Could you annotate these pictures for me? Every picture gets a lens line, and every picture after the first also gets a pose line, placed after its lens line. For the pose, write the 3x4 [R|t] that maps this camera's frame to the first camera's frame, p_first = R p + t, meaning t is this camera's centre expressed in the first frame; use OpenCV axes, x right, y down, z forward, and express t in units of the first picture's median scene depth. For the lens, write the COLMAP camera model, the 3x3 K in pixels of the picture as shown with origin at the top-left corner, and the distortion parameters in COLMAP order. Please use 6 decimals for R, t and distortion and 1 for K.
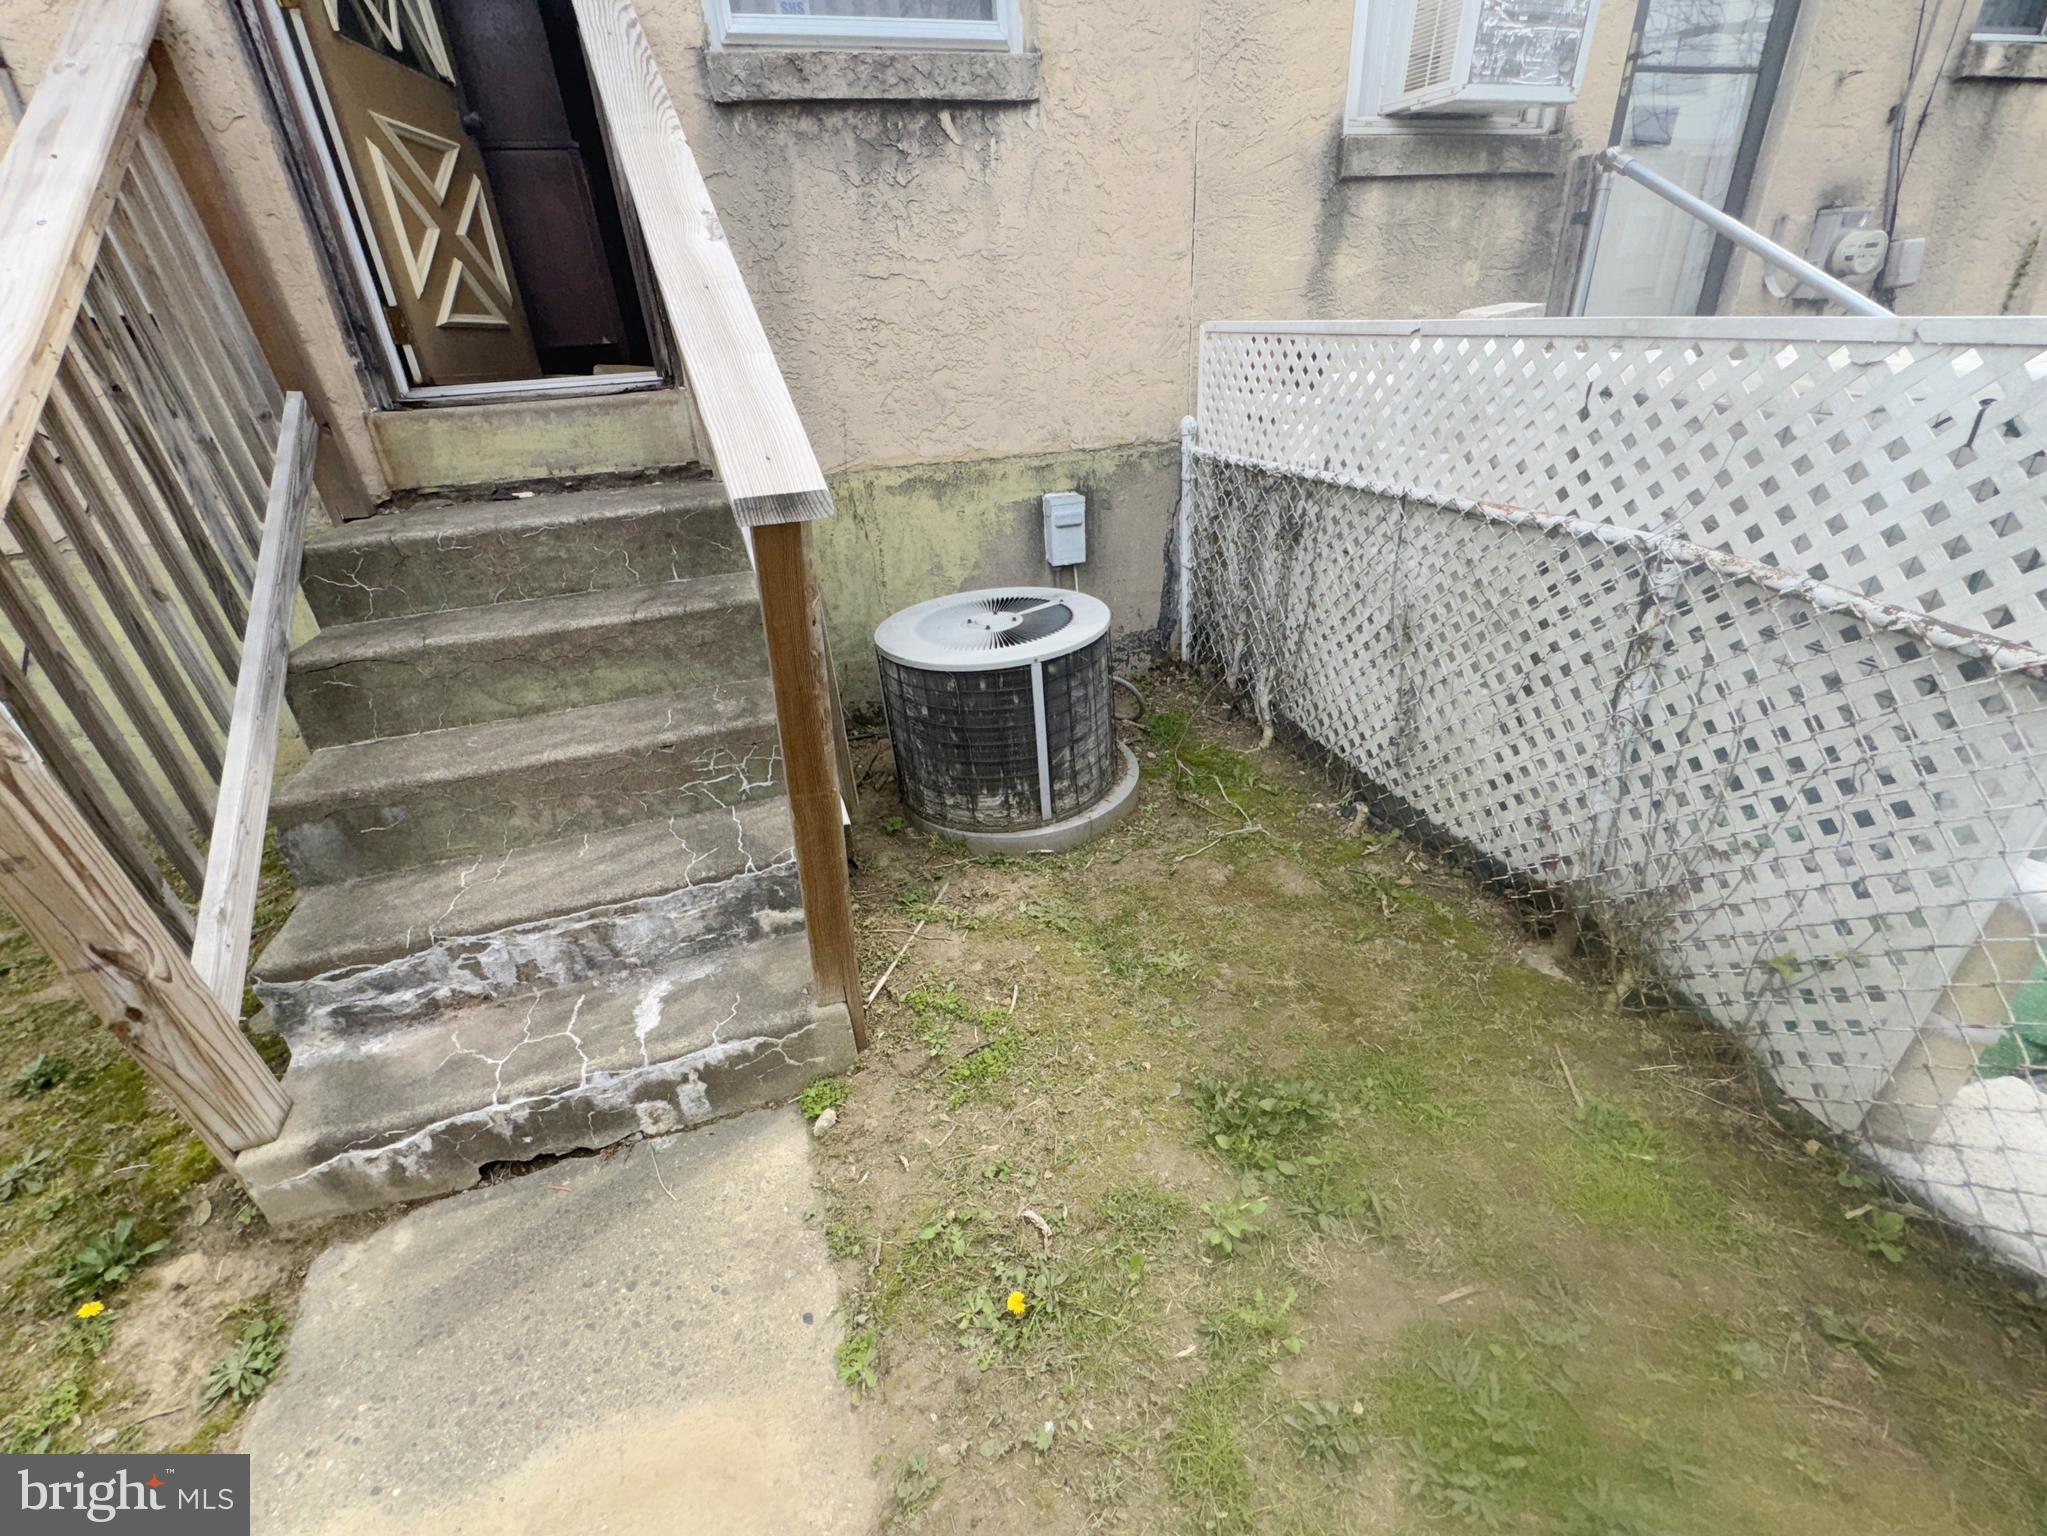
lens RADIAL K [[843.4, 0, 1011.8], [0, 843.4, 767.4], [0, 0, 1]] dist [-0.004573, 0.000730]
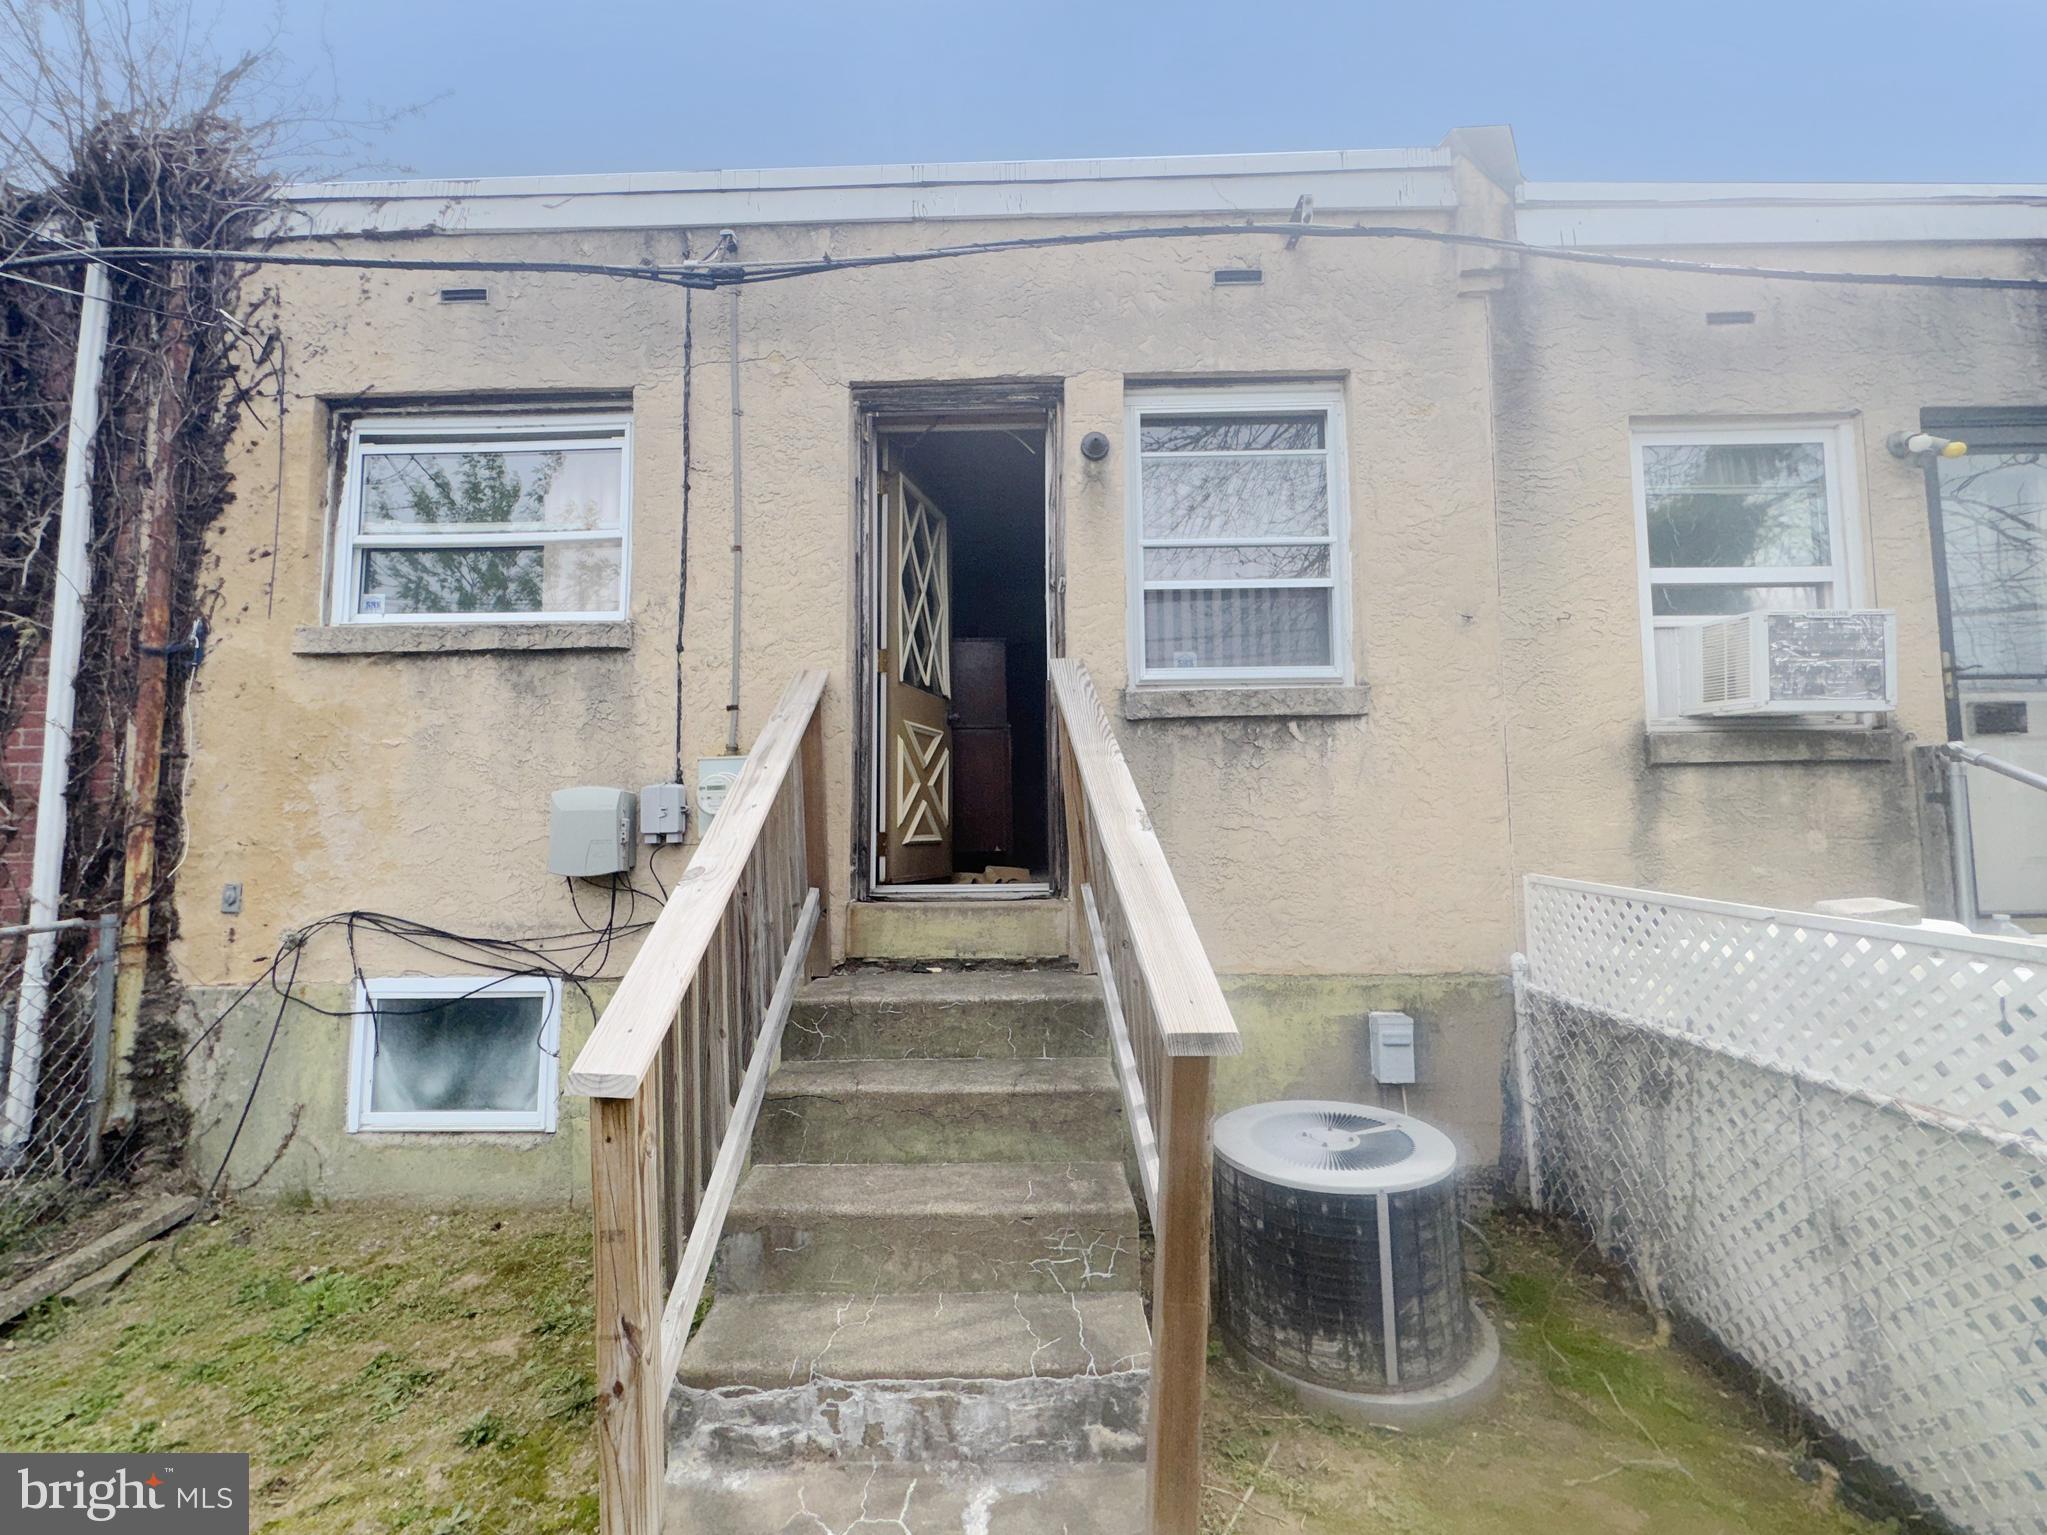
lens RADIAL K [[843.4, 0, 1011.8], [0, 843.4, 766.9], [0, 0, 1]] dist [-0.004573, 0.000730]
pose [[0.948769, 0.028731, -0.314661, -0.082744], [-0.183705, 0.860405, -0.475348, -0.004518], [0.257078, 0.508801, 0.821604, -0.178739]]
